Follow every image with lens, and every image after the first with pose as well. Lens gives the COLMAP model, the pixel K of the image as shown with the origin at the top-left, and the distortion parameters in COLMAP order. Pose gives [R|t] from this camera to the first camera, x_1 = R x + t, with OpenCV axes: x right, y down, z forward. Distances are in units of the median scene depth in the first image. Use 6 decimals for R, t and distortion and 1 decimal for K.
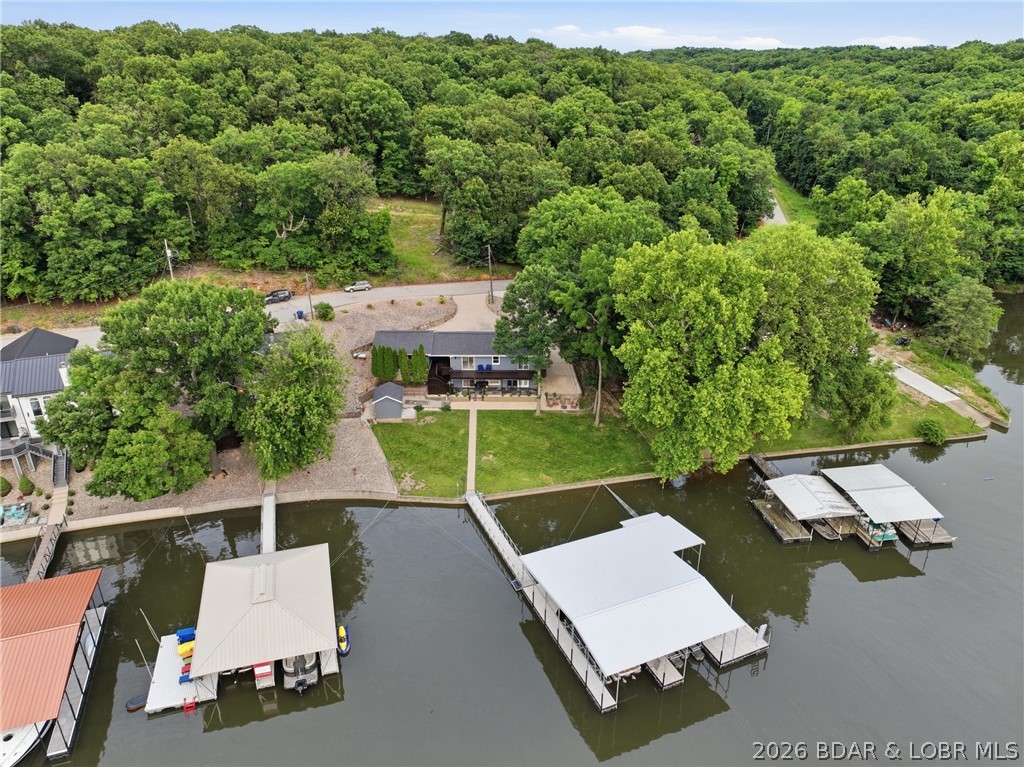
lens RADIAL K [[722.9, 0, 514.5], [0, 722.9, 383.8], [0, 0, 1]] dist [-0.002609, 0.020990]
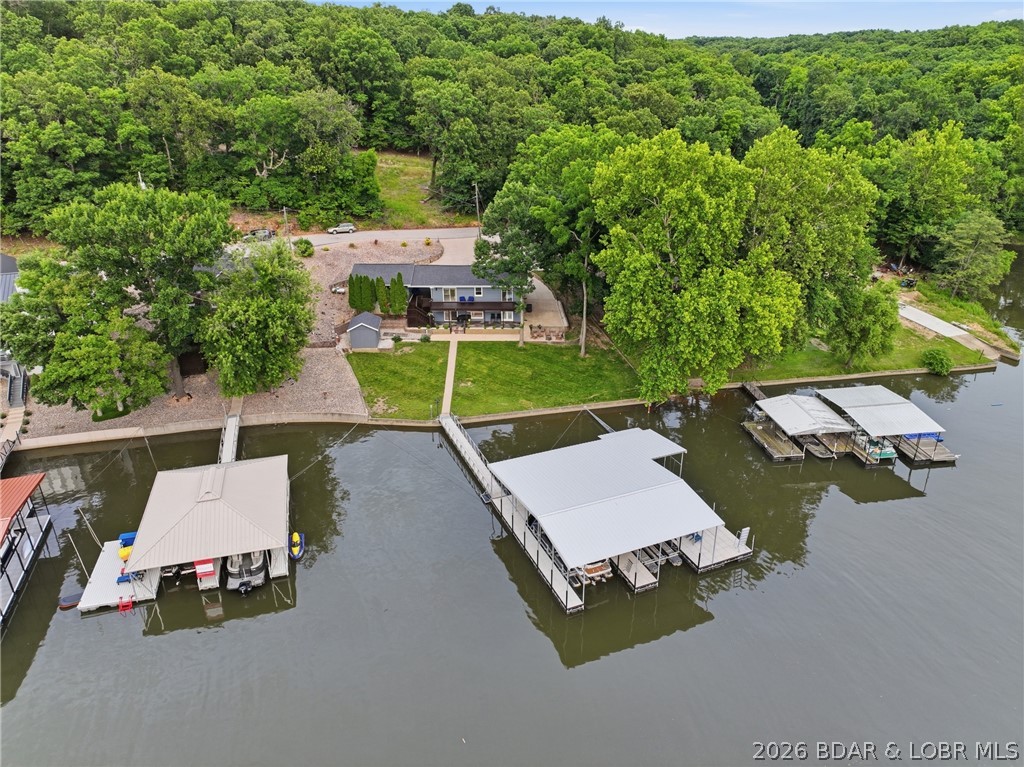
lens RADIAL K [[722.9, 0, 514.3], [0, 722.9, 384.0], [0, 0, 1]] dist [-0.002609, 0.020990]
pose [[0.999845, -0.000721, -0.017577, 0.038696], [0.000724, 1.000000, 0.000162, 0.089650], [0.017577, -0.000175, 0.999845, 0.041775]]
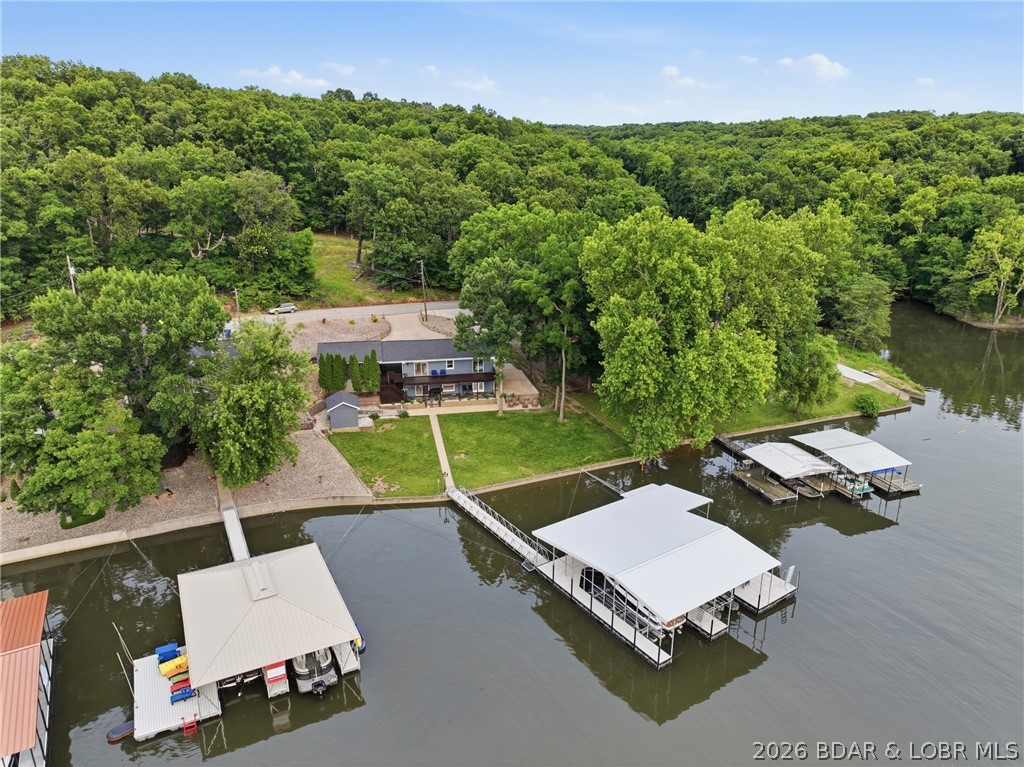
lens RADIAL K [[722.9, 0, 514.9], [0, 722.9, 384.9], [0, 0, 1]] dist [-0.002609, 0.020990]
pose [[0.981728, -0.058946, 0.180930, -0.116235], [0.076468, 0.992870, -0.091447, 0.088975], [-0.174250, 0.103611, 0.979235, 0.041700]]
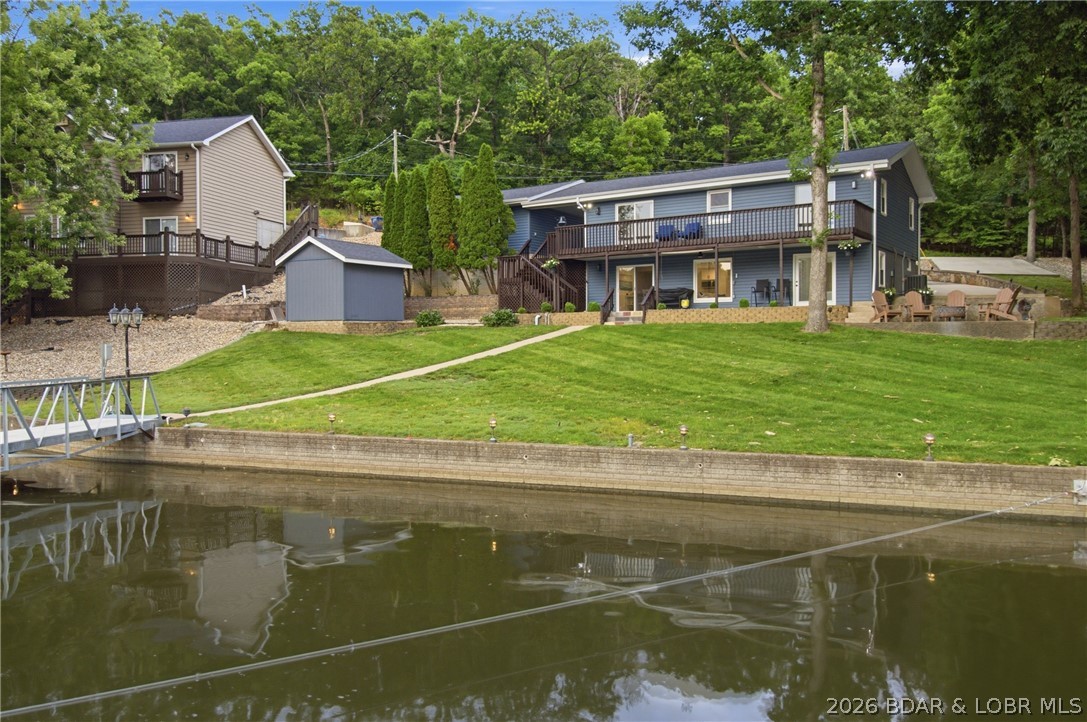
lens RADIAL K [[851.9, 0, 537.6], [0, 851.9, 356.1], [0, 0, 1]] dist [0.016435, 0.001852]
pose [[0.827017, 0.005457, -0.562150, 0.106199], [-0.231246, 0.914741, -0.331322, 0.151574], [0.512413, 0.404004, 0.757769, 0.726318]]
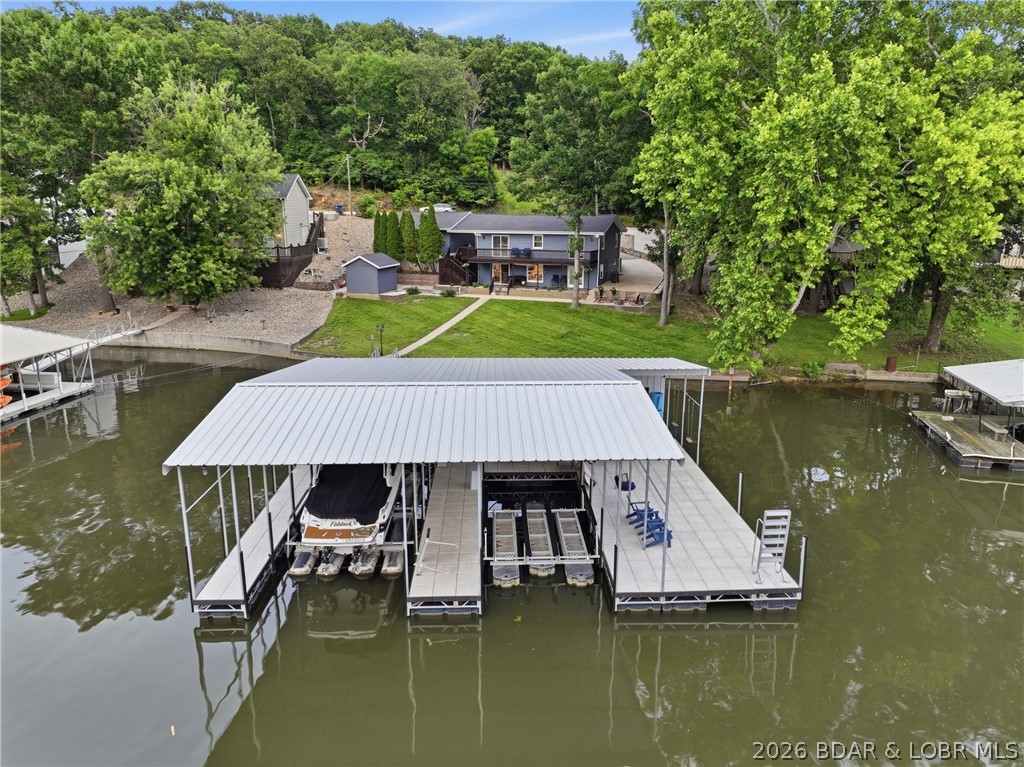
lens RADIAL K [[722.9, 0, 515.9], [0, 722.9, 382.7], [0, 0, 1]] dist [-0.002609, 0.020990]
pose [[0.930259, 0.087659, -0.356279, 0.208486], [-0.154625, 0.974262, -0.164027, 0.210772], [0.332730, 0.207677, 0.919870, 0.393933]]
